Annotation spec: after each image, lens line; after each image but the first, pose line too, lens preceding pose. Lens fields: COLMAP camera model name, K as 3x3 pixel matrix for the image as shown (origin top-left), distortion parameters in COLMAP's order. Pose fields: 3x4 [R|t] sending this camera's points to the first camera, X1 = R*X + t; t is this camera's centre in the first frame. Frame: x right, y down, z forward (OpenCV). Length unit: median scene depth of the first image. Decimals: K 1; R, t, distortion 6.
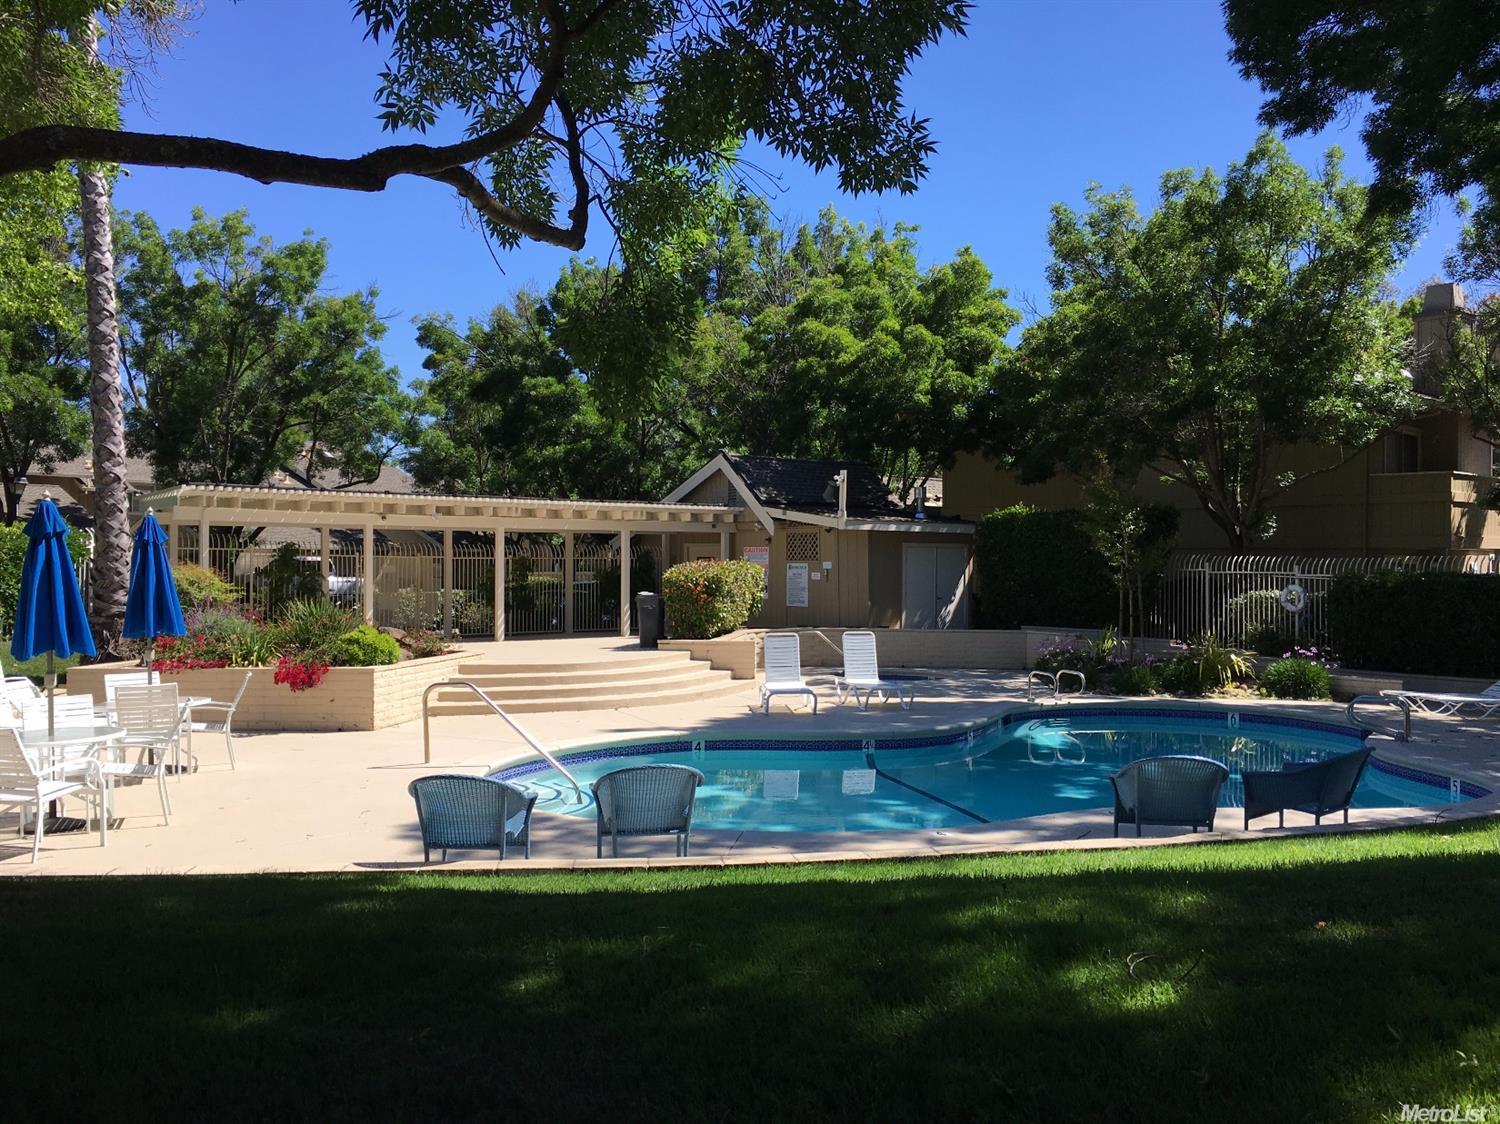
lens RADIAL K [[1265.0, 0, 750.9], [0, 1265.0, 560.1], [0, 0, 1]] dist [0.037092, -0.005058]
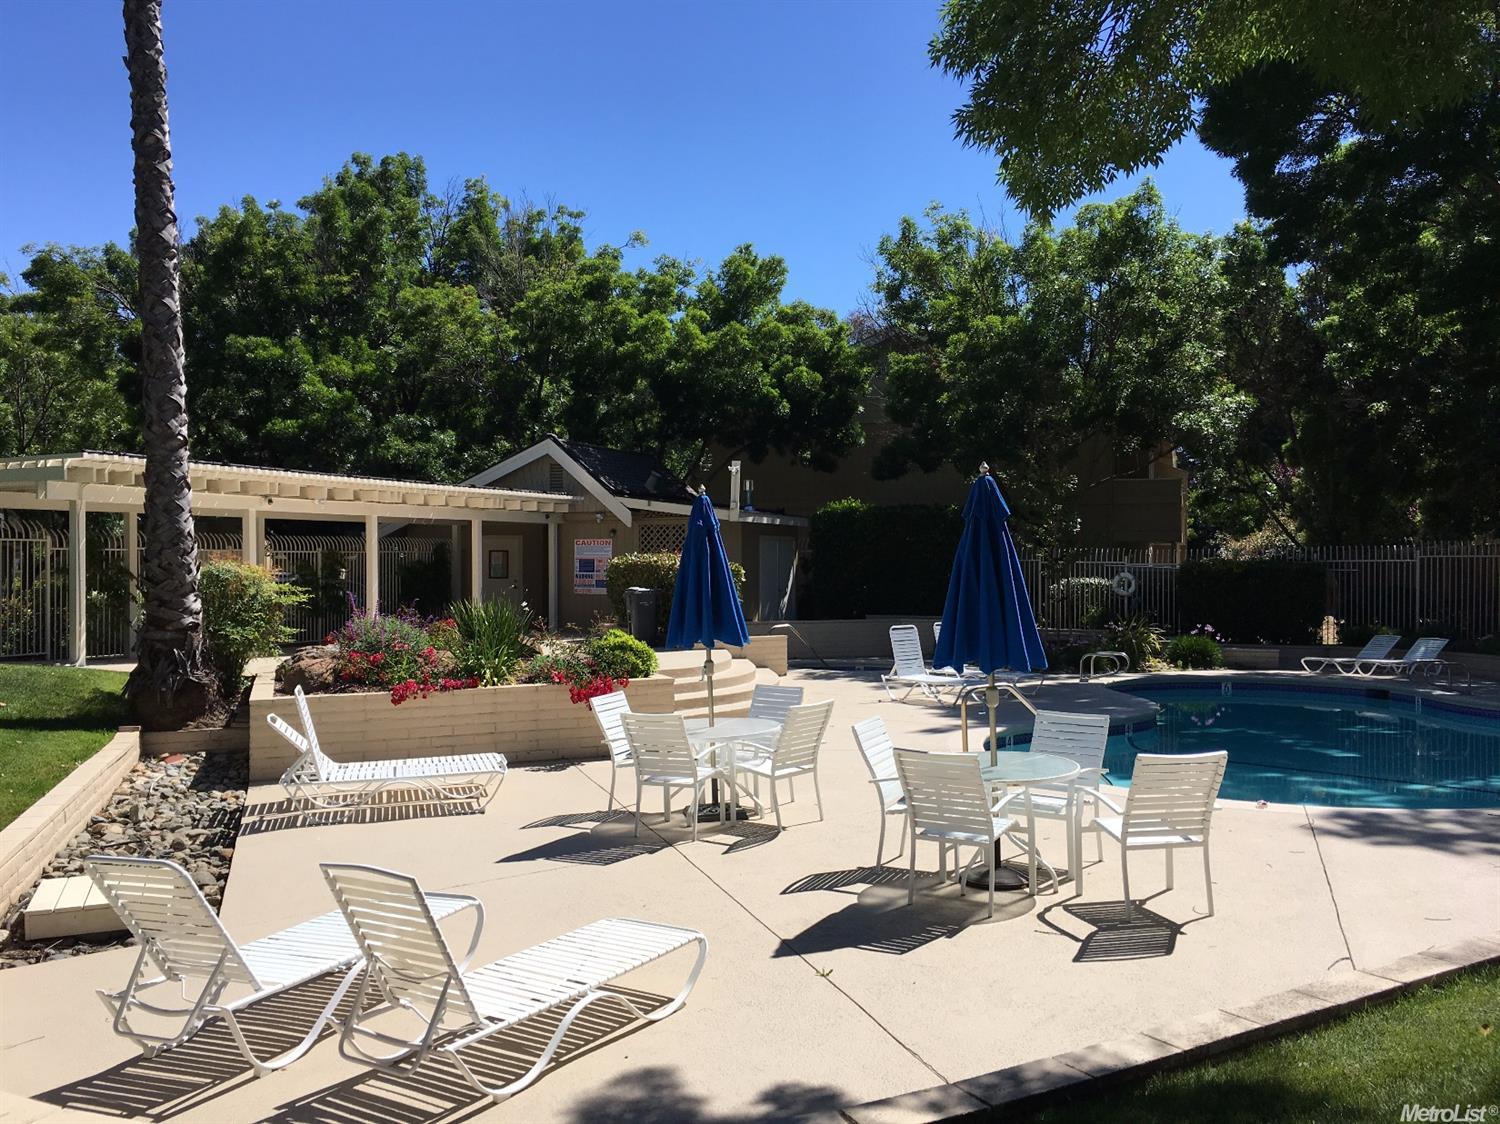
lens RADIAL K [[1265.0, 0, 750.6], [0, 1265.0, 560.3], [0, 0, 1]] dist [0.037092, -0.005058]
pose [[0.877130, -0.005692, 0.480219, -0.369380], [0.003624, 0.999980, 0.005234, 0.000918], [-0.480239, -0.002850, 0.877133, 0.128947]]
